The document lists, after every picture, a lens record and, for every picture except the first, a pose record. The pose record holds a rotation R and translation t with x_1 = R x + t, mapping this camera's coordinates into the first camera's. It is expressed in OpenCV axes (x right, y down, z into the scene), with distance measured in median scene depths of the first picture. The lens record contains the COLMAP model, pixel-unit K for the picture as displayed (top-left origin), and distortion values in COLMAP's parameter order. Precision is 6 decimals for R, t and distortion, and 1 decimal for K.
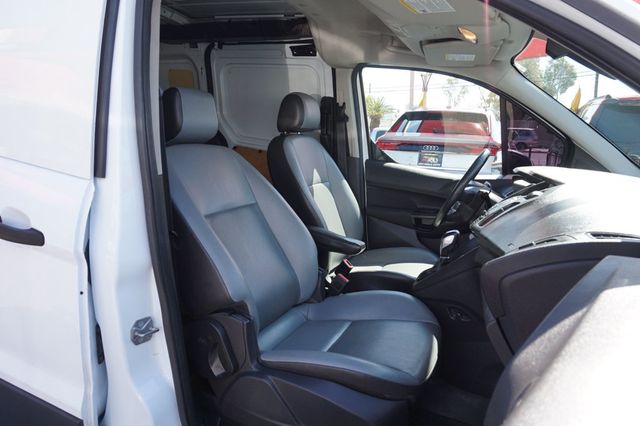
lens RADIAL K [[429.3, 0, 329.6], [0, 429.3, 212.2], [0, 0, 1]] dist [-0.046987, 0.027707]
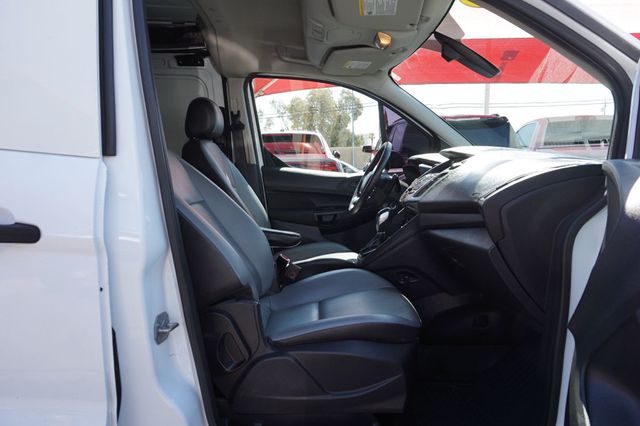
lens RADIAL K [[429.3, 0, 322.8], [0, 429.3, 212.8], [0, 0, 1]] dist [-0.046987, 0.027707]
pose [[0.910832, -0.098672, 0.400811, -0.240563], [0.127125, 0.990867, -0.044956, 0.063148], [-0.392715, 0.091900, 0.915057, 0.012162]]
